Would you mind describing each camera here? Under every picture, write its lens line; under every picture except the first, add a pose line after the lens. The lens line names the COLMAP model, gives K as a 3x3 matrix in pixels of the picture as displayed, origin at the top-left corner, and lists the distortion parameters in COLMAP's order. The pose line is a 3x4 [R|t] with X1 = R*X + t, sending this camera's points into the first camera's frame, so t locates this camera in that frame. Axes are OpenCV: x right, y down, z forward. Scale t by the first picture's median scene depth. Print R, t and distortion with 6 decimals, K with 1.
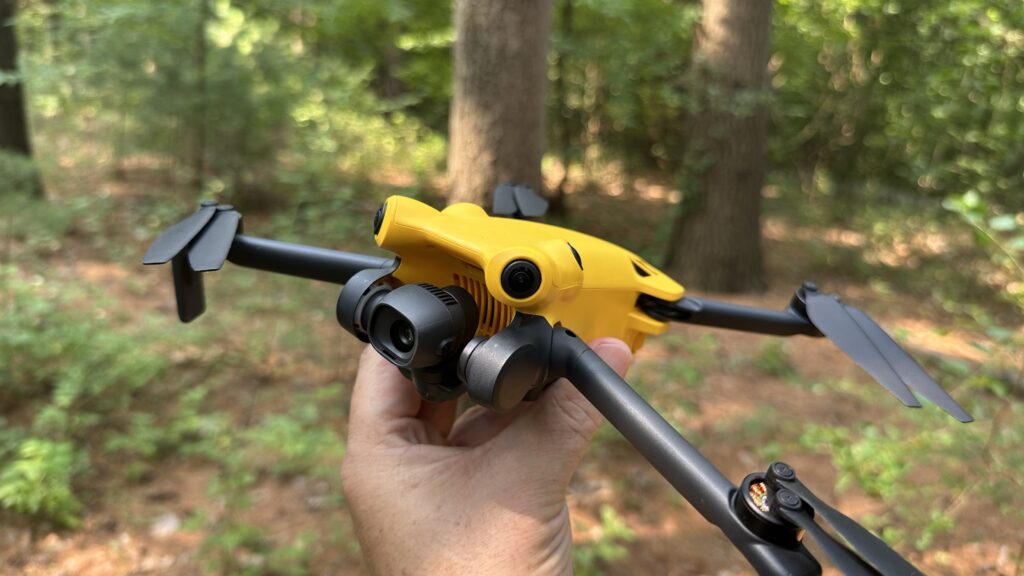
lens RADIAL K [[732.8, 0, 508.3], [0, 732.8, 284.7], [0, 0, 1]] dist [-0.046479, -0.005448]
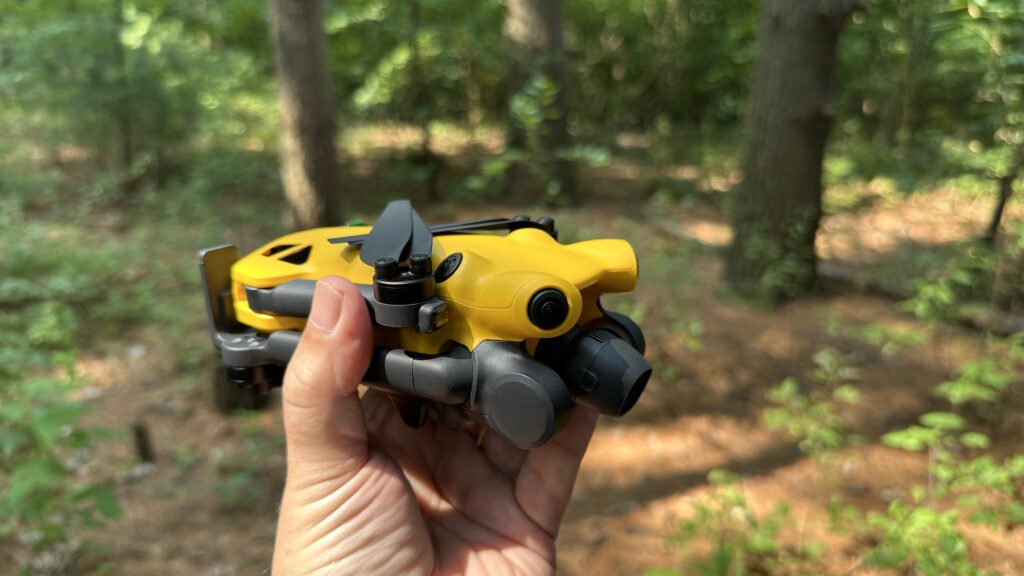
lens RADIAL K [[732.8, 0, 508.3], [0, 732.8, 284.7], [0, 0, 1]] dist [-0.046479, -0.005448]
pose [[0.992669, -0.091301, 0.079201, 0.118432], [0.088735, 0.995428, 0.035338, 0.097893], [-0.082066, -0.028051, 0.996232, -0.335525]]
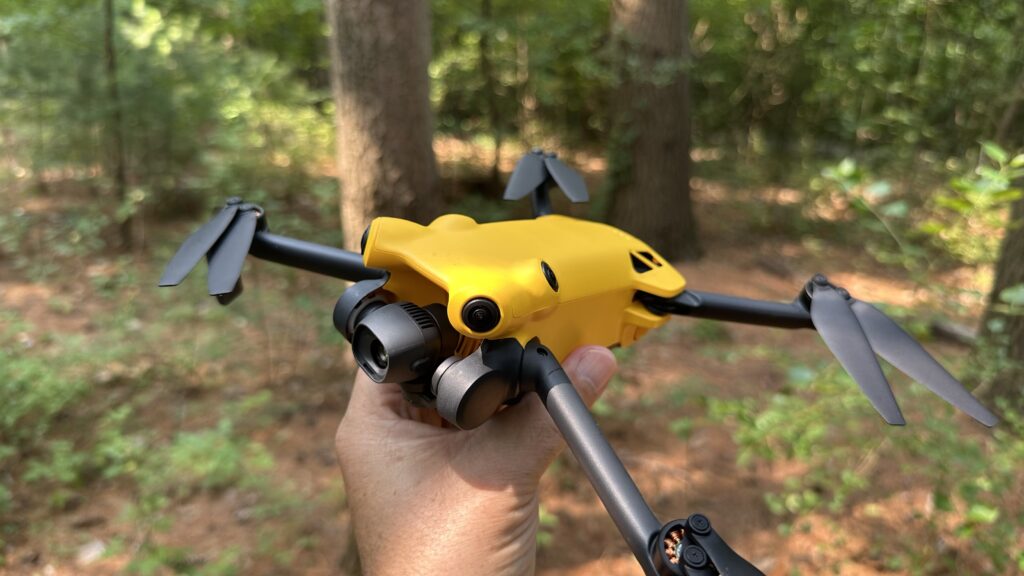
lens RADIAL K [[732.8, 0, 508.3], [0, 732.8, 284.7], [0, 0, 1]] dist [-0.046479, -0.005448]
pose [[0.995166, -0.081979, 0.054072, 0.030193], [0.080383, 0.996280, 0.031068, -0.006161], [-0.056418, -0.026571, 0.998054, 0.004485]]
